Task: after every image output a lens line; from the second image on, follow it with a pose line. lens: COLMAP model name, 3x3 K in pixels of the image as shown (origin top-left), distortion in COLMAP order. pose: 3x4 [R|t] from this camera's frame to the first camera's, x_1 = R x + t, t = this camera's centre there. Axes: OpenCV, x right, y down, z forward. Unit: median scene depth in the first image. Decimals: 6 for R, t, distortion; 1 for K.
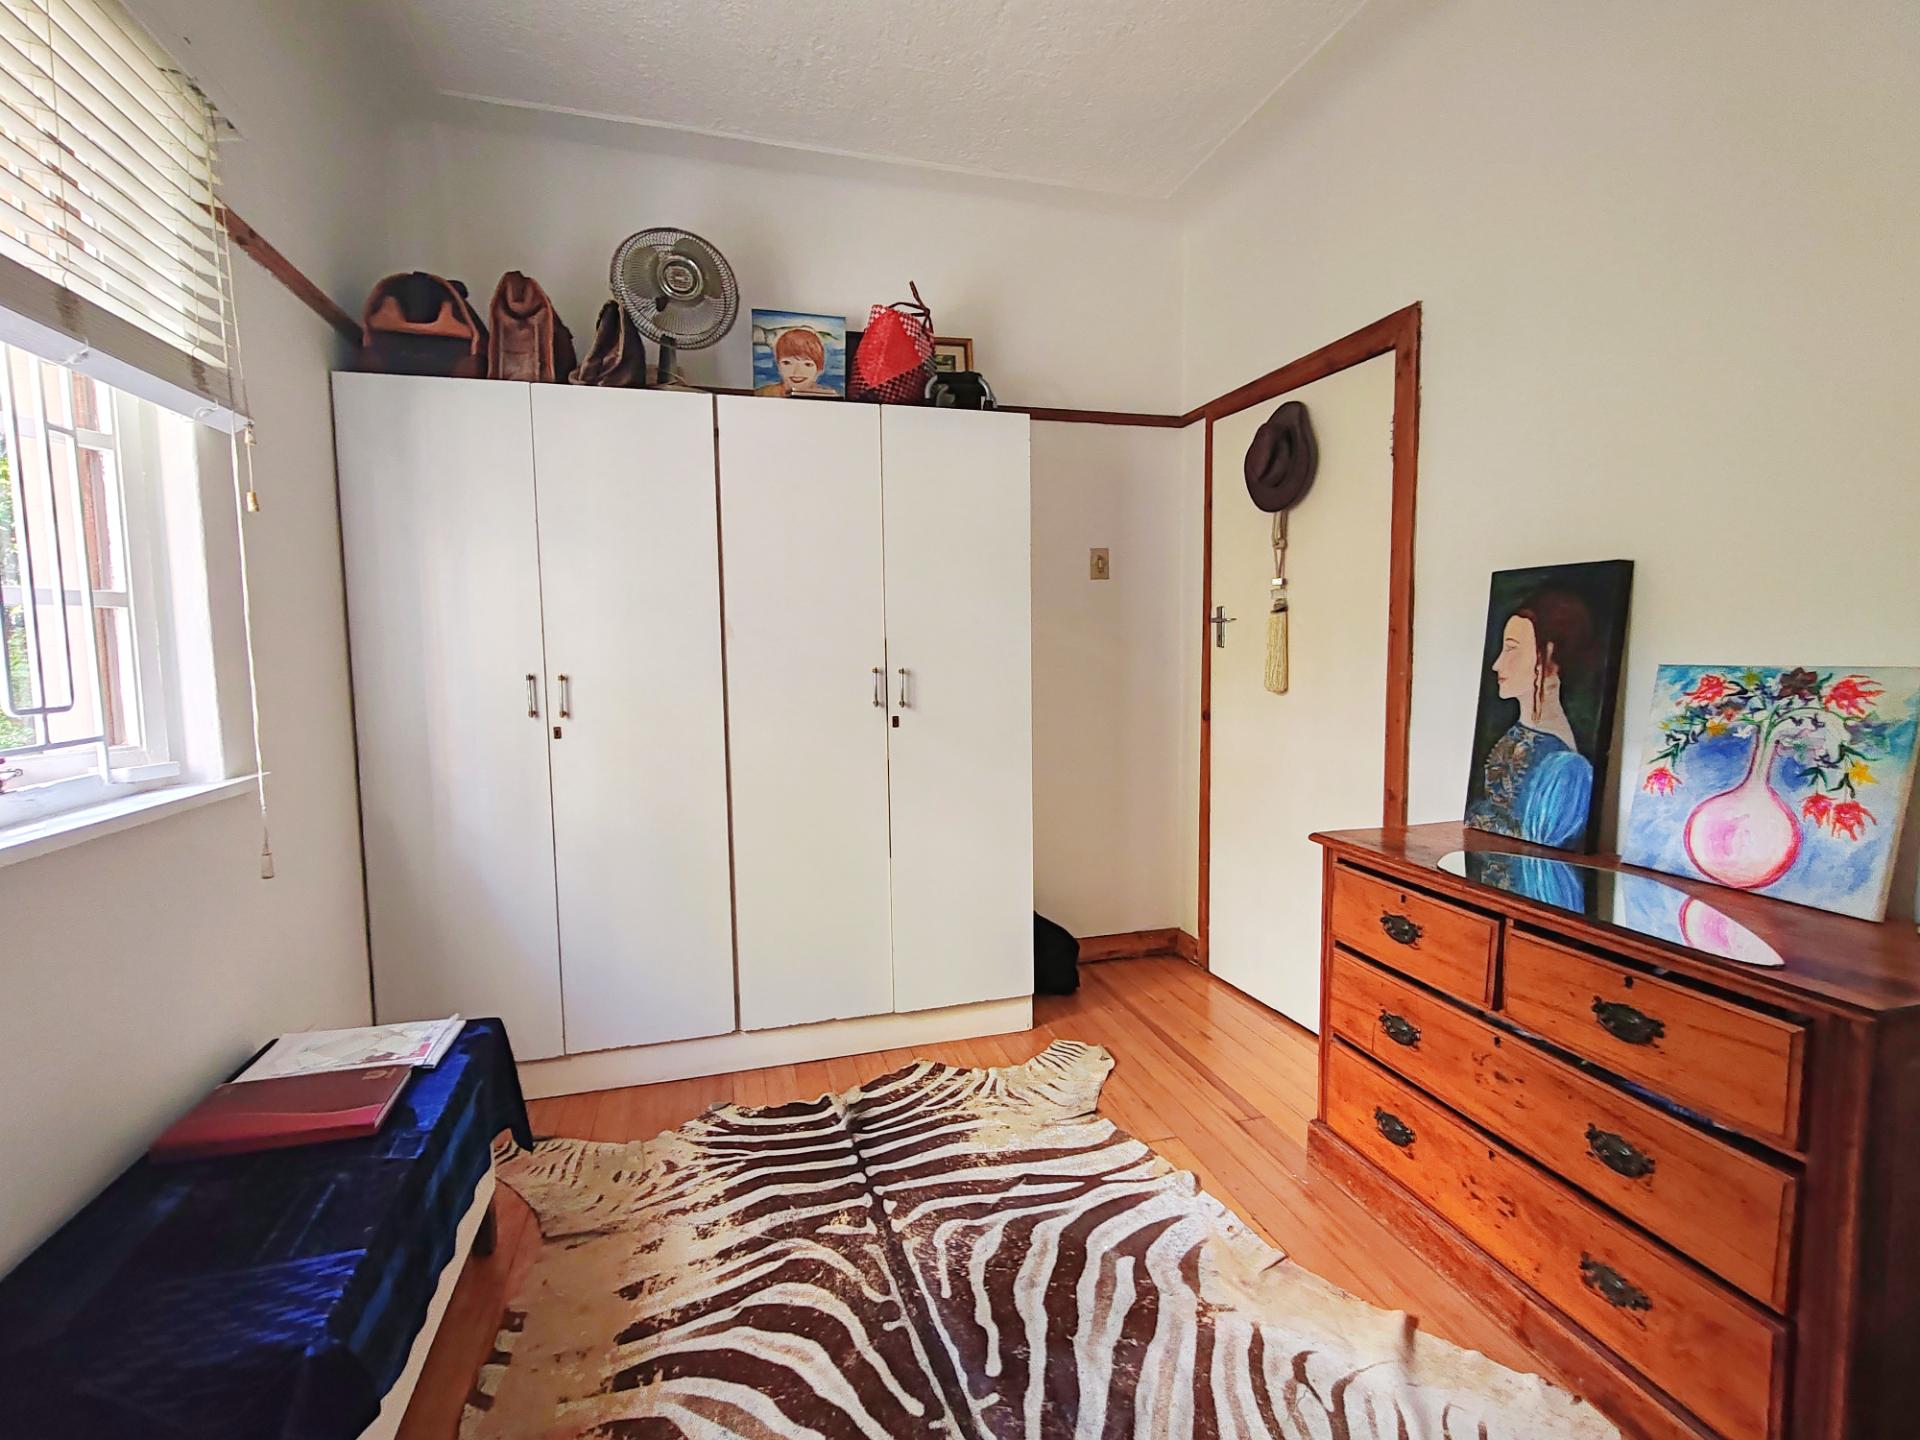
lens RADIAL K [[869.1, 0, 959.5], [0, 869.1, 712.9], [0, 0, 1]] dist [-0.003906, 0.000409]
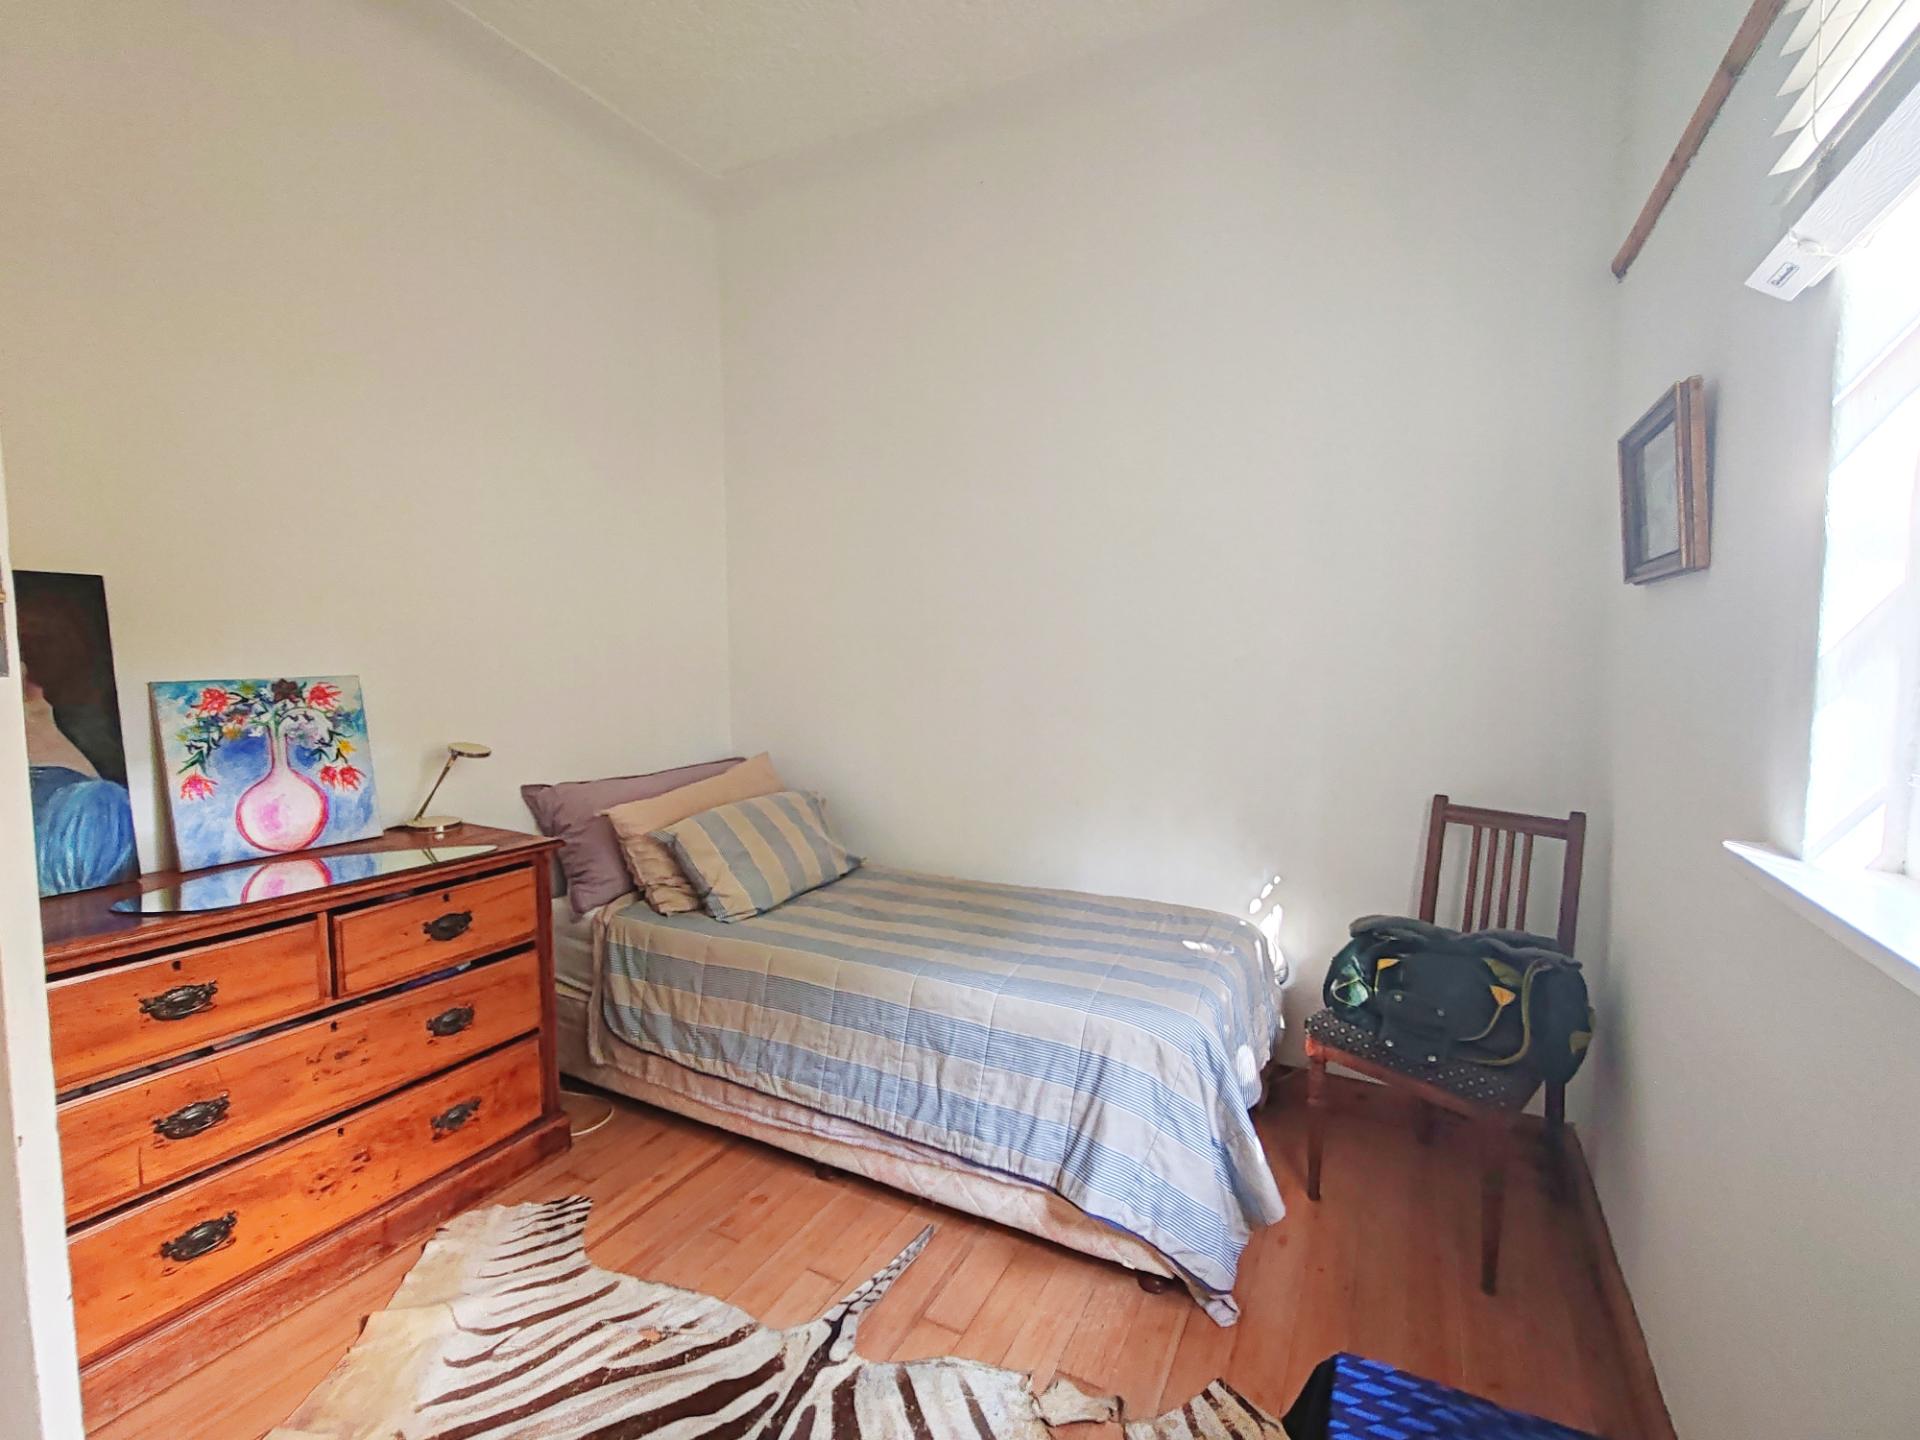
lens RADIAL K [[869.1, 0, 959.5], [0, 869.1, 712.9], [0, 0, 1]] dist [-0.003906, 0.000409]
pose [[-0.725016, -0.036134, 0.687784, -0.692569], [0.064057, 0.990756, 0.119576, -0.090703], [-0.685747, 0.130752, -0.716000, 1.213614]]
